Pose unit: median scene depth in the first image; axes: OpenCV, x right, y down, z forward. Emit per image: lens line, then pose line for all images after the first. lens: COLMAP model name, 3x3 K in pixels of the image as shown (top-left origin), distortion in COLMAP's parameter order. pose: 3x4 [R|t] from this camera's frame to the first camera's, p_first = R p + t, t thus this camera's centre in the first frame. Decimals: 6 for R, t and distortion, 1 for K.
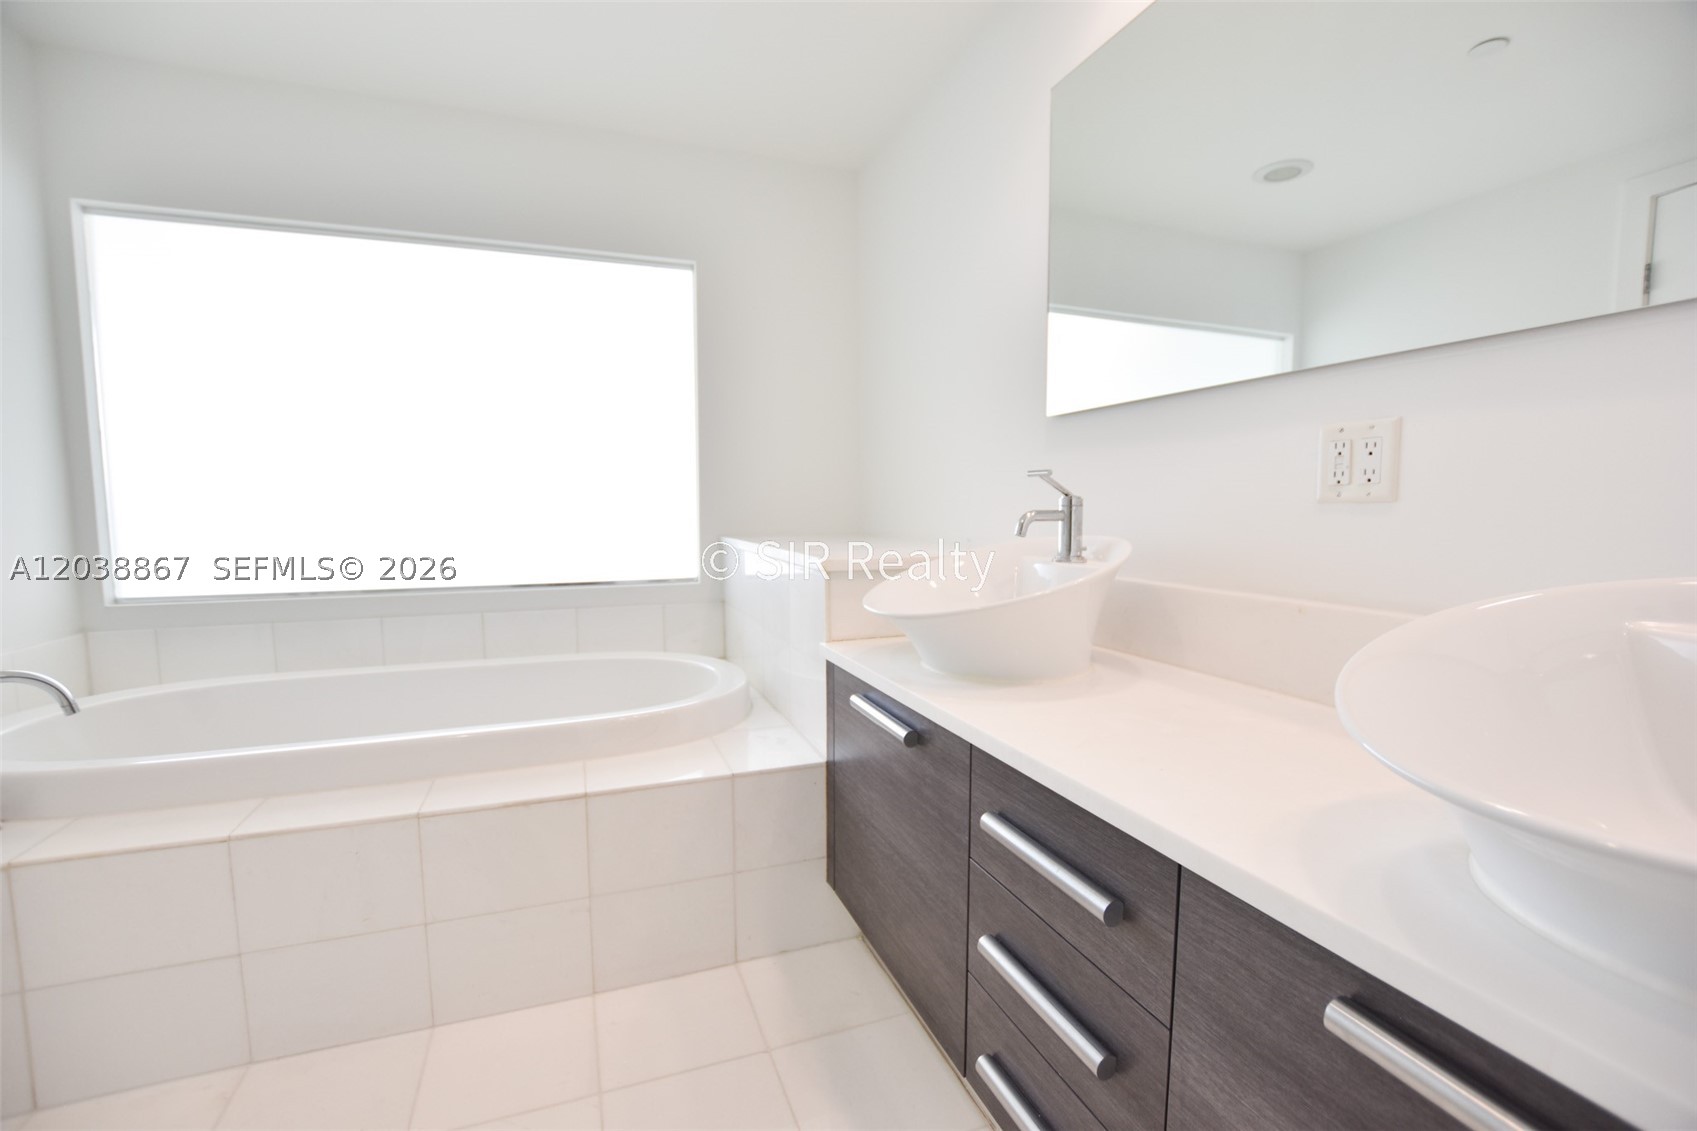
lens RADIAL K [[768.2, 0, 848.5], [0, 768.2, 565.5], [0, 0, 1]] dist [-0.000342, -0.000394]
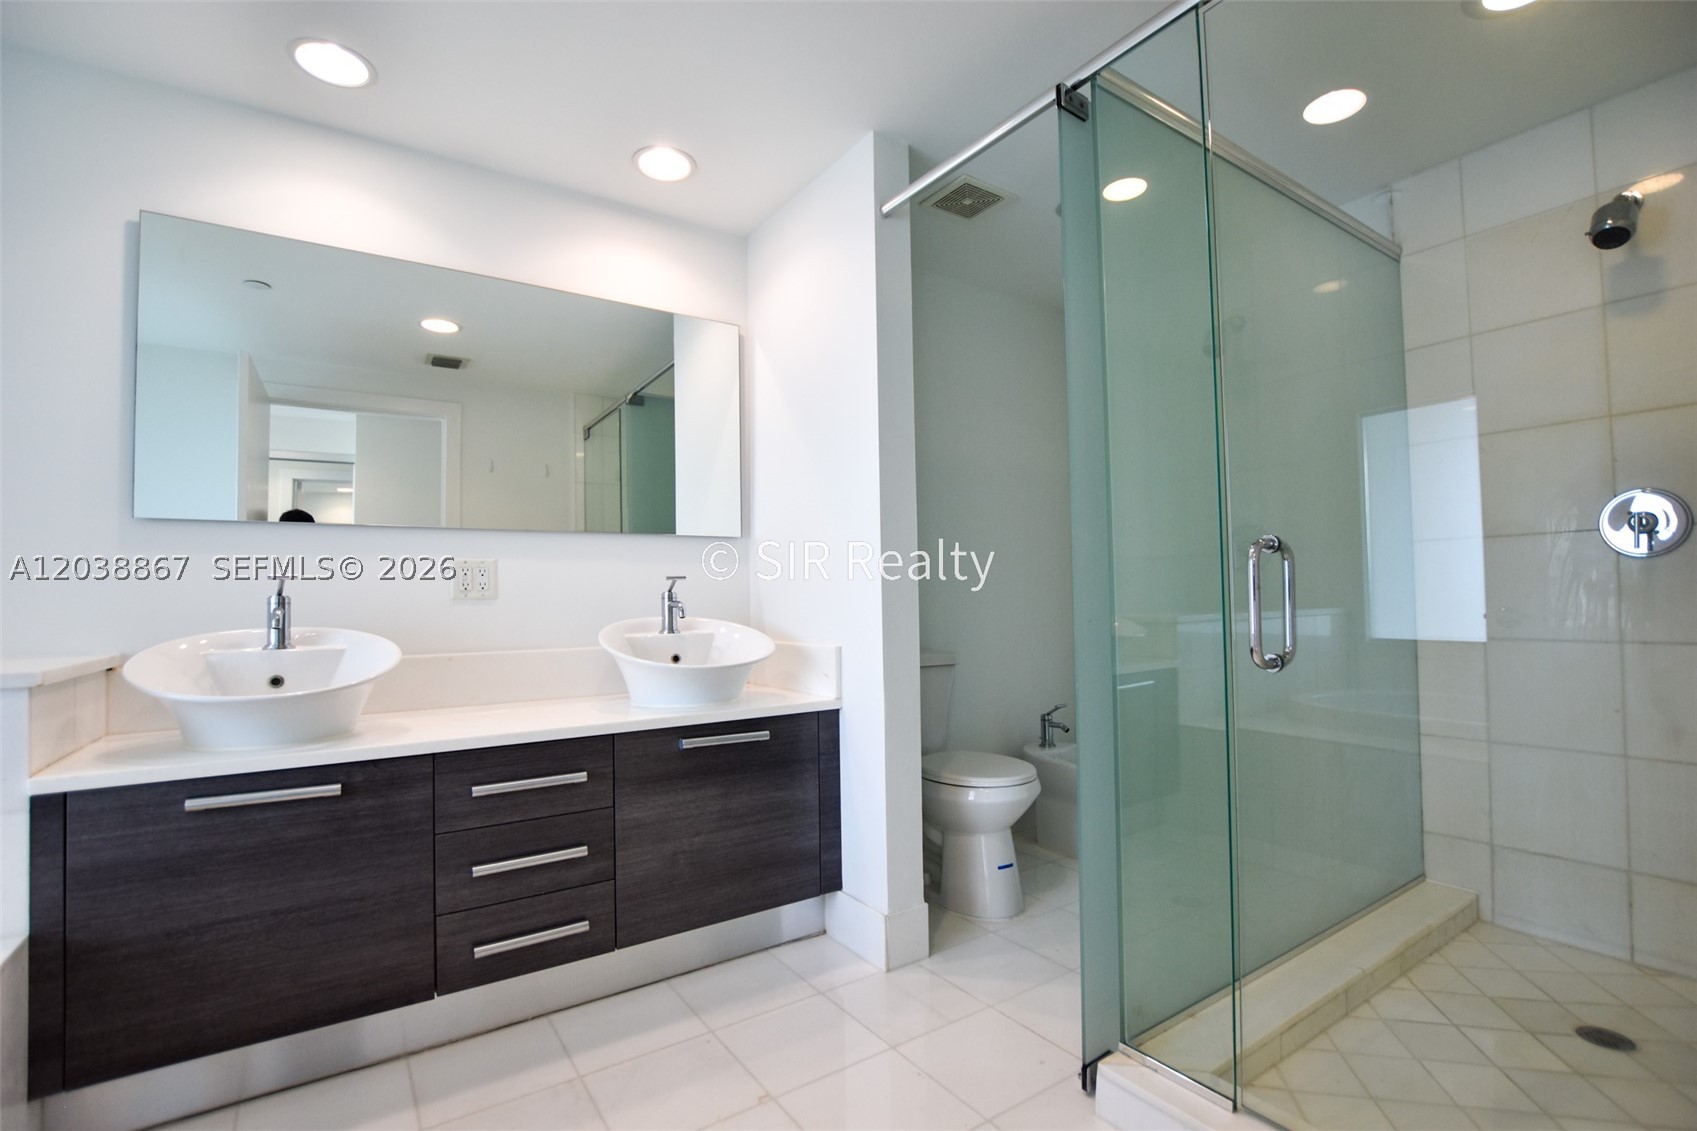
lens RADIAL K [[761.3, 0, 848.5], [0, 761.3, 565.5], [0, 0, 1]] dist [0.000033, 0.000004]
pose [[-0.233662, 0.041833, 0.971418, -1.473022], [0.101604, 0.994655, -0.018394, -0.033873], [-0.966995, 0.094402, -0.236663, 0.518543]]
